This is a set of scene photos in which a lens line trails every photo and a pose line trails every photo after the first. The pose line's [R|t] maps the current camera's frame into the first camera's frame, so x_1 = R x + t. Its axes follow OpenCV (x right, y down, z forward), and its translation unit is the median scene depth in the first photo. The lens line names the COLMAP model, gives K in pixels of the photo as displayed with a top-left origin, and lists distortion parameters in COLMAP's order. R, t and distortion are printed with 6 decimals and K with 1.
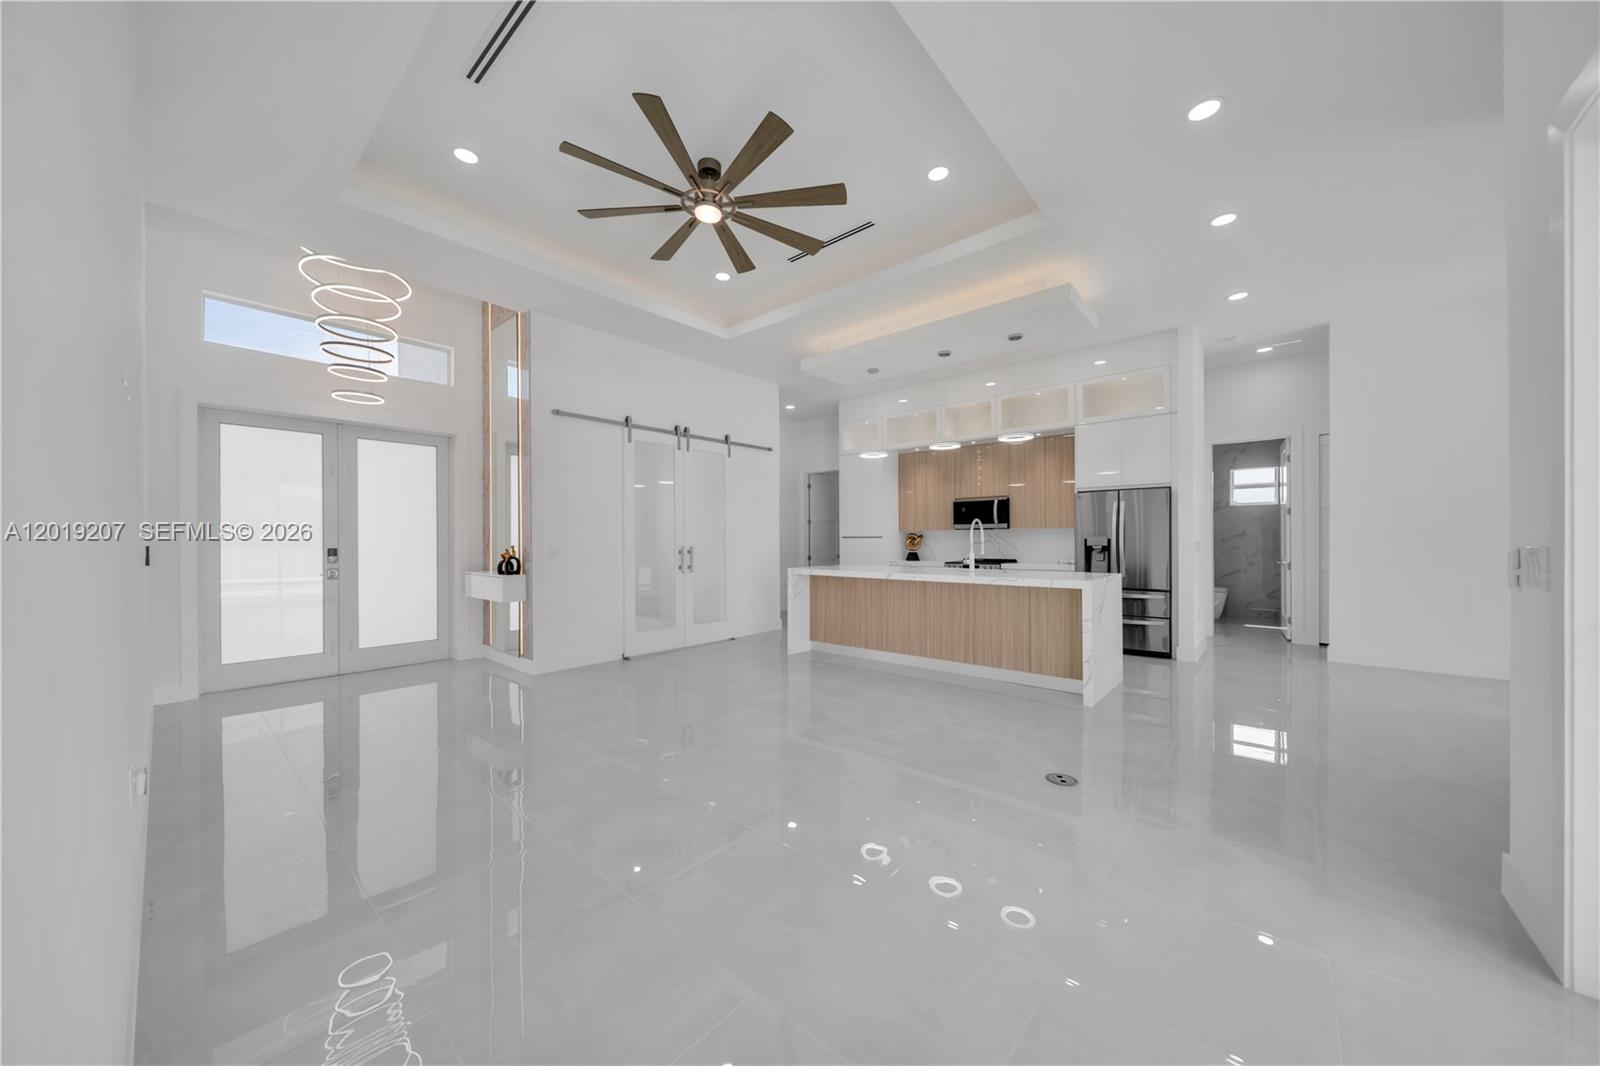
lens RADIAL K [[553.4, 0, 798.3], [0, 553.4, 541.7], [0, 0, 1]] dist [-0.000300, -0.000012]
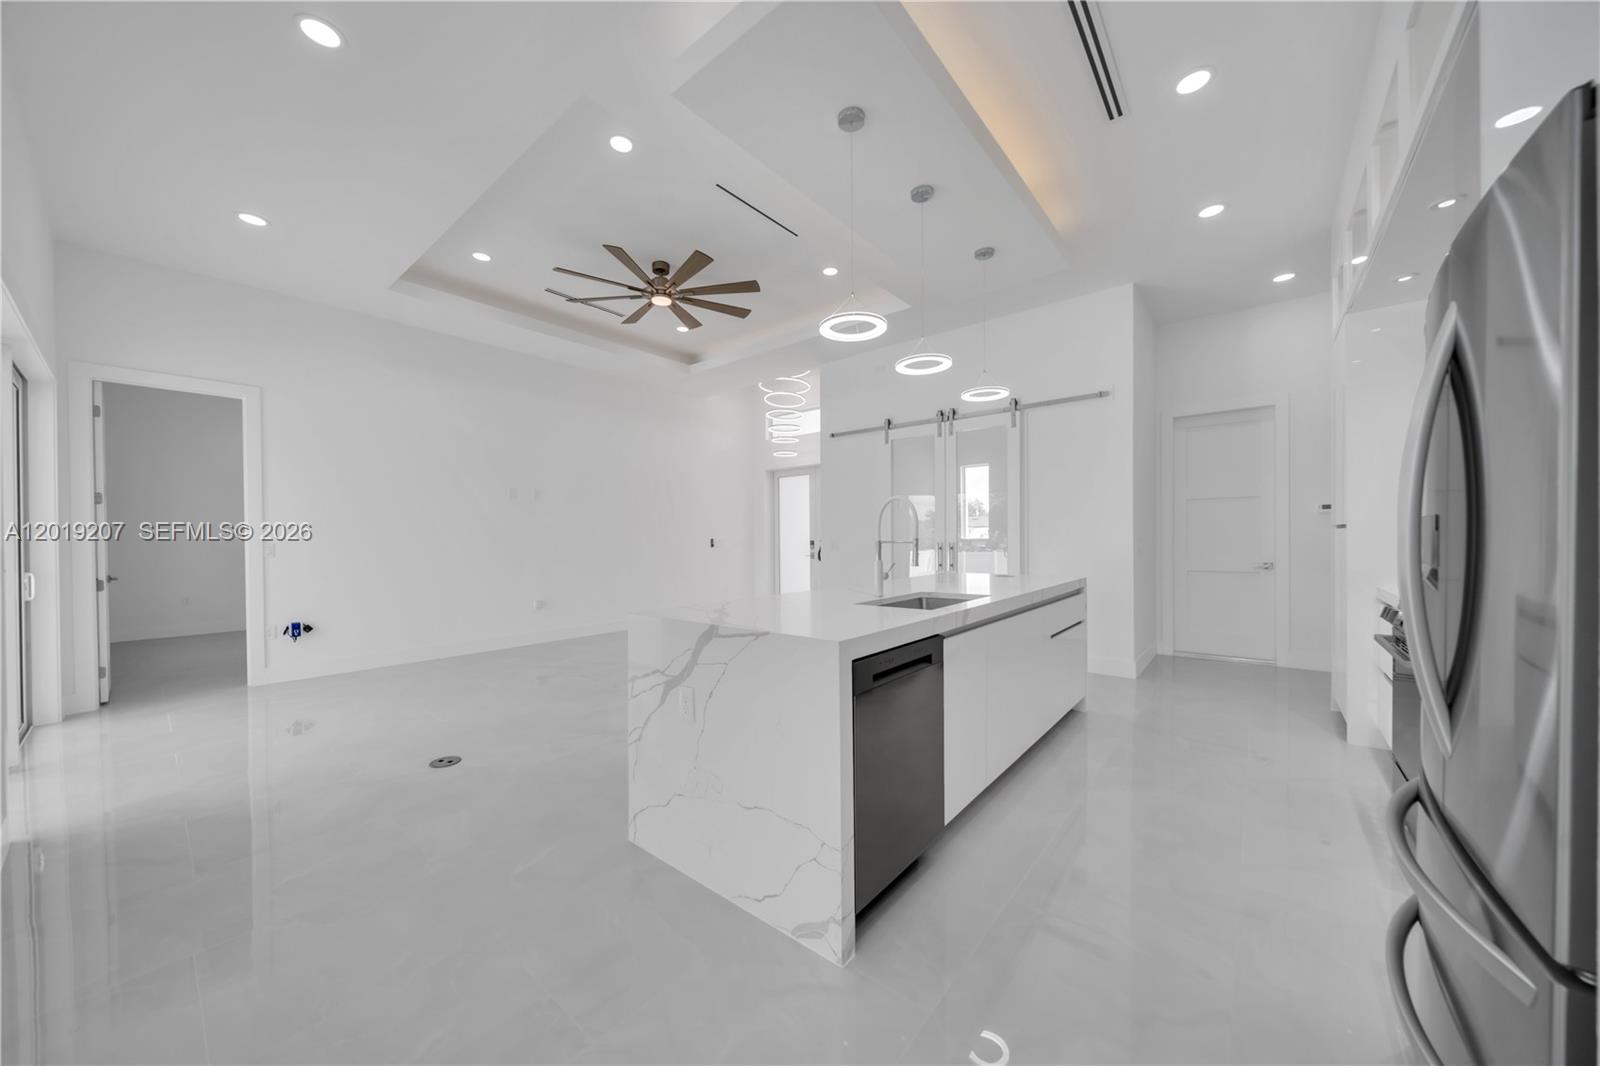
lens RADIAL K [[553.4, 0, 798.3], [0, 553.4, 541.7], [0, 0, 1]] dist [-0.000300, -0.000012]
pose [[0.017464, 0.011685, -0.999779, 0.633873], [0.003119, 0.999926, 0.011742, -0.003536], [0.999843, -0.003323, 0.017426, 0.678580]]
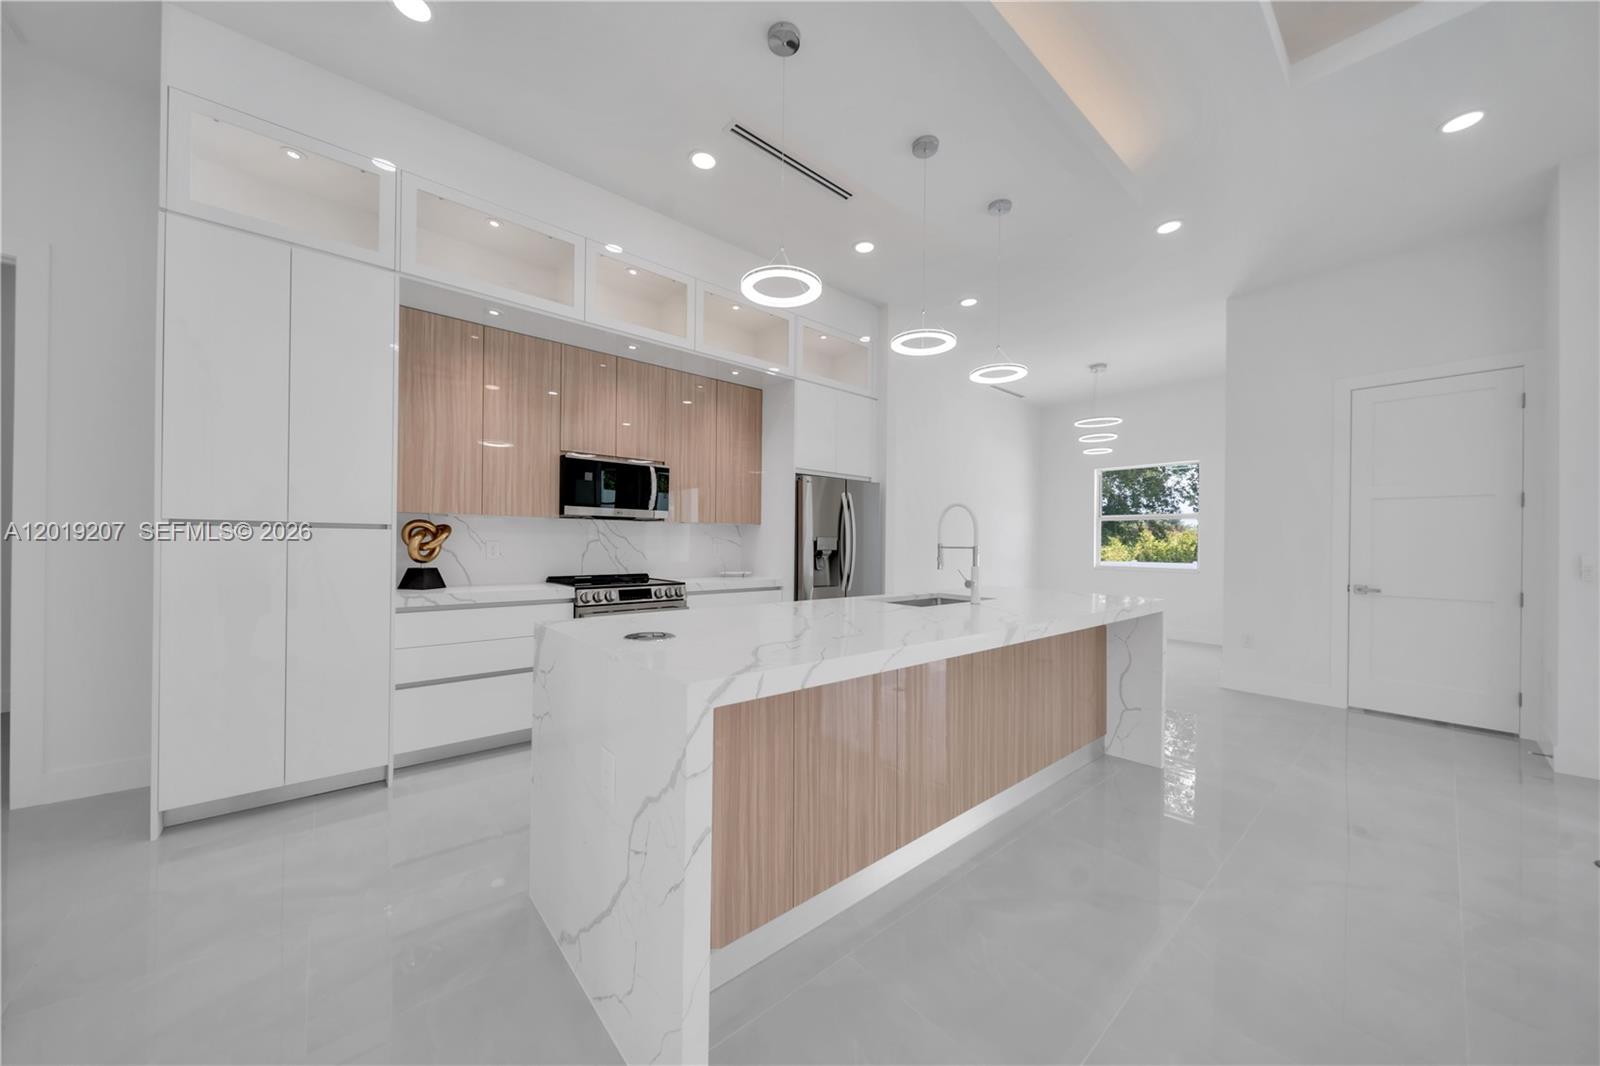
lens RADIAL K [[553.4, 0, 798.3], [0, 553.4, 541.7], [0, 0, 1]] dist [-0.000300, -0.000012]
pose [[0.145075, 0.006163, 0.989401, -0.169967], [-0.009281, 0.999945, -0.004868, 0.000105], [-0.989377, -0.008477, 0.145124, 0.810157]]
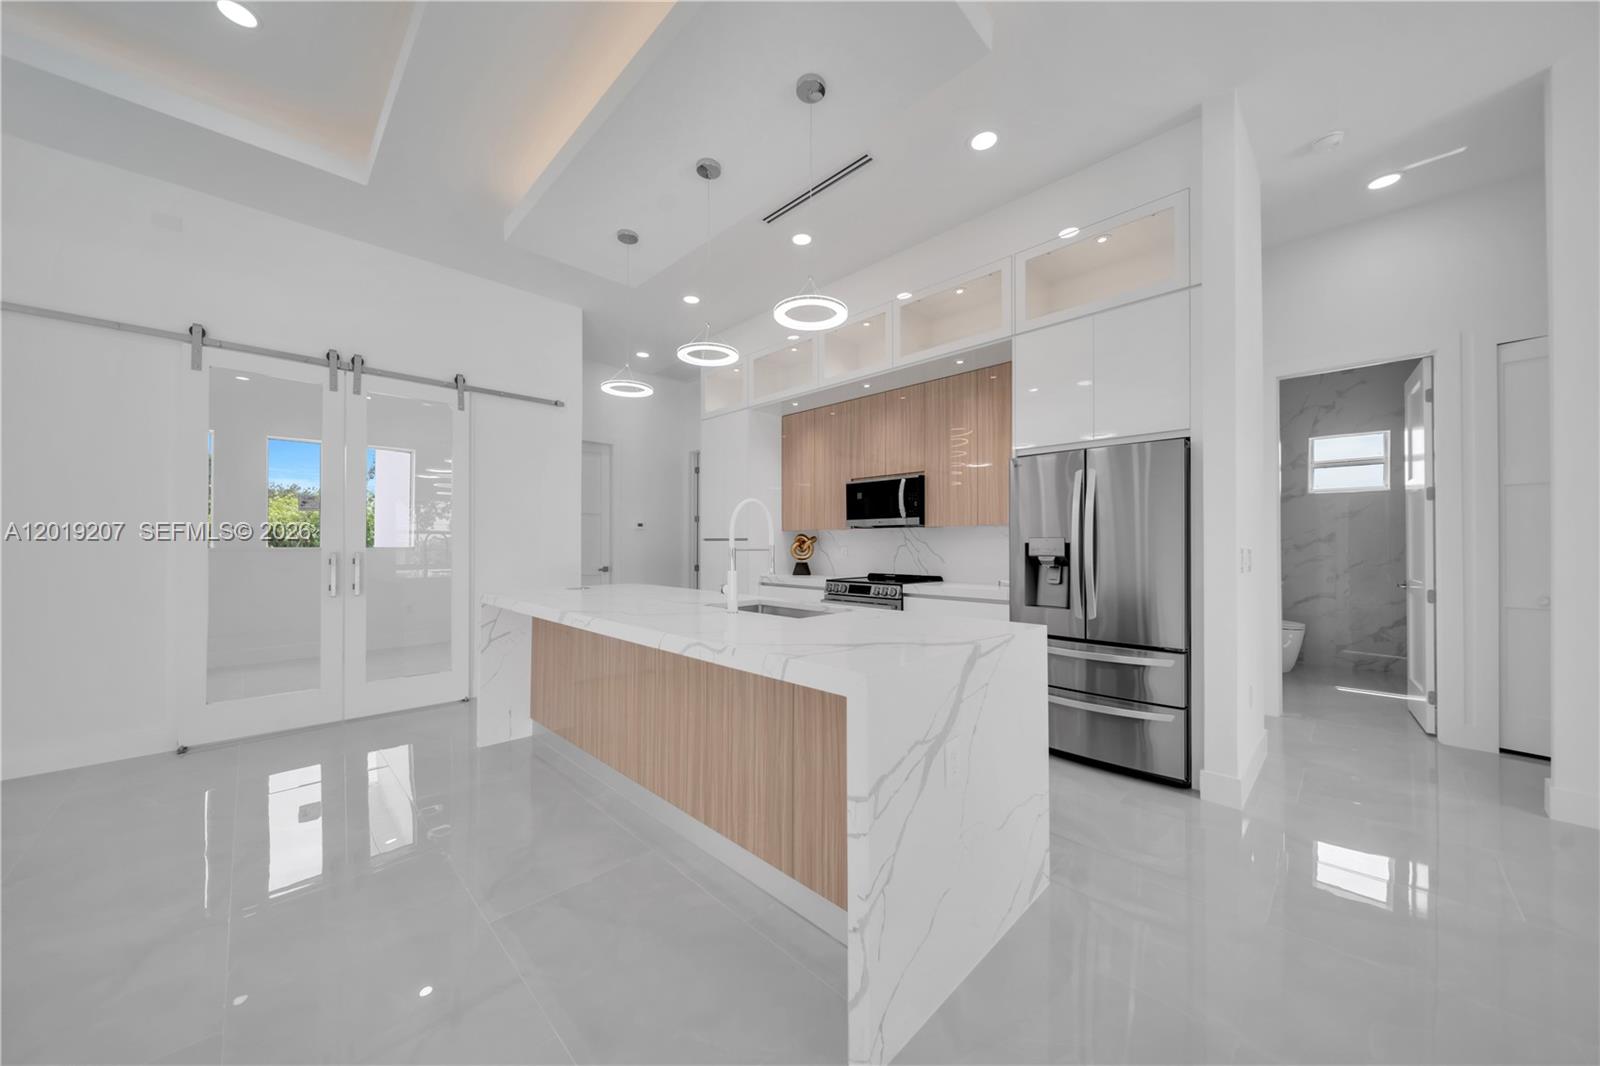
lens RADIAL K [[554.0, 0, 799.1], [0, 554.0, 540.3], [0, 0, 1]] dist [-0.003299, -0.000133]
pose [[0.997334, 0.004161, -0.072859, 0.299900], [-0.004955, 0.999930, -0.010723, -0.000708], [0.072809, 0.011056, 0.997285, 0.400852]]
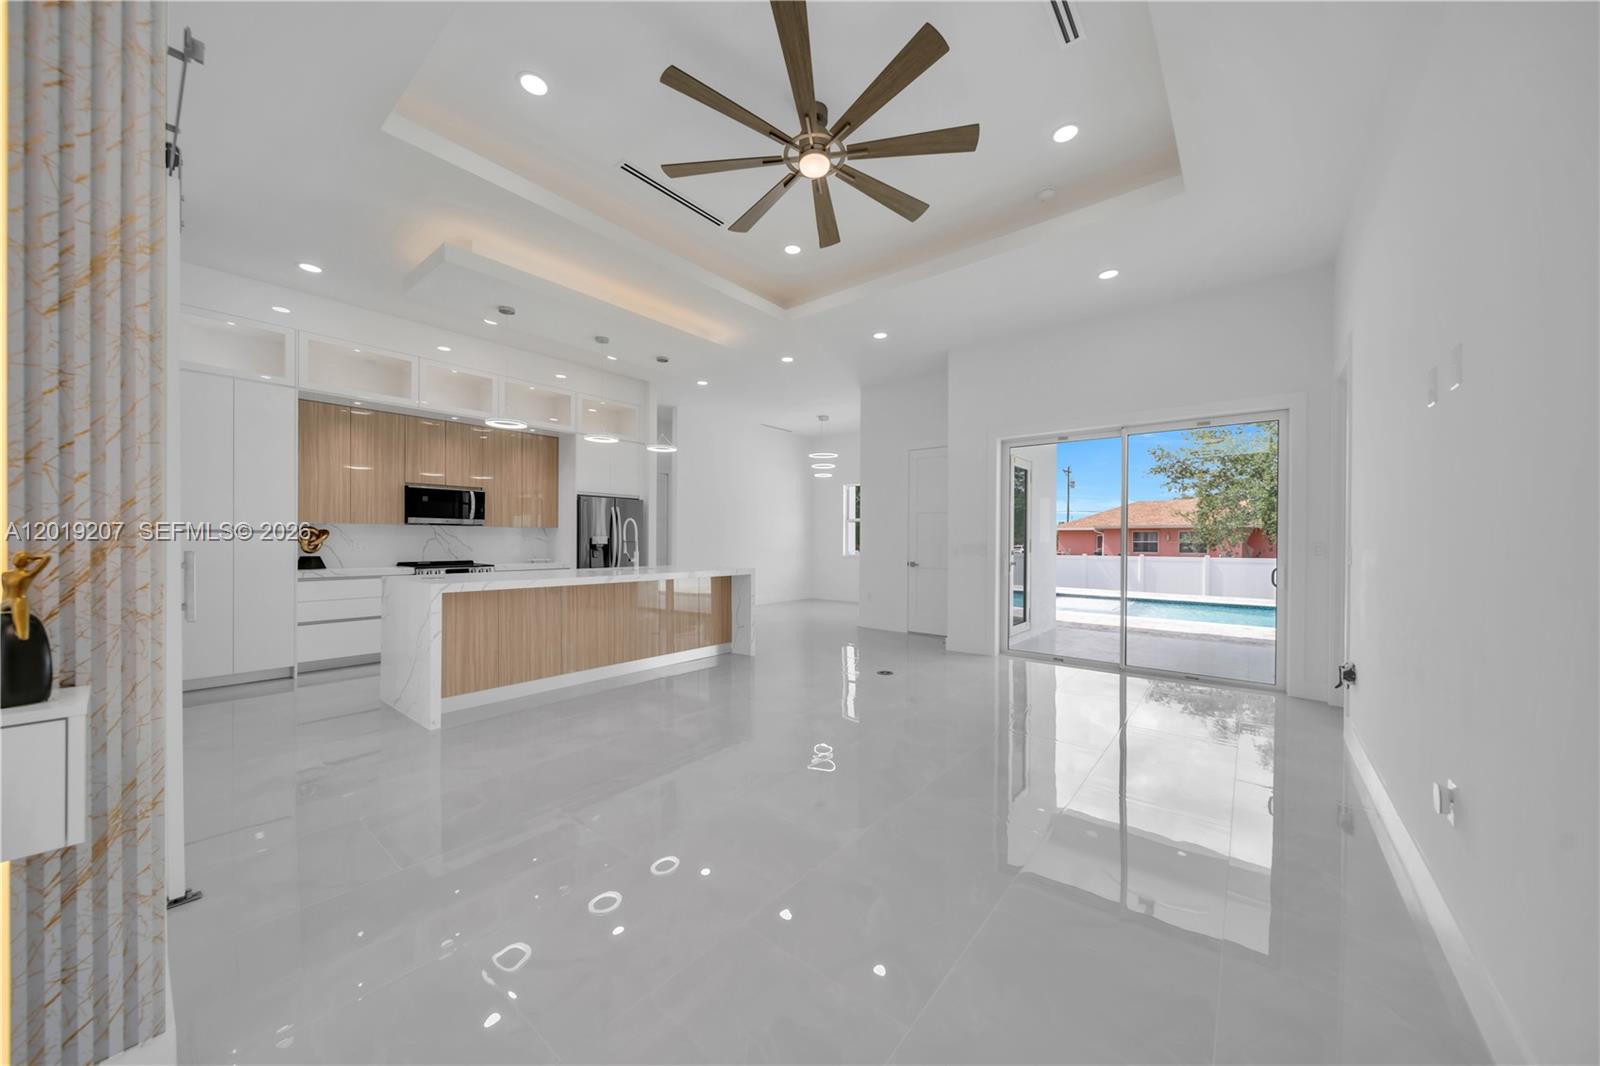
lens RADIAL K [[553.4, 0, 798.3], [0, 553.4, 541.7], [0, 0, 1]] dist [-0.000300, -0.000012]
pose [[-0.027014, 0.001949, 0.999633, -0.532655], [-0.001617, 0.999997, -0.001993, 0.003108], [-0.999634, -0.001670, -0.027011, 0.540979]]
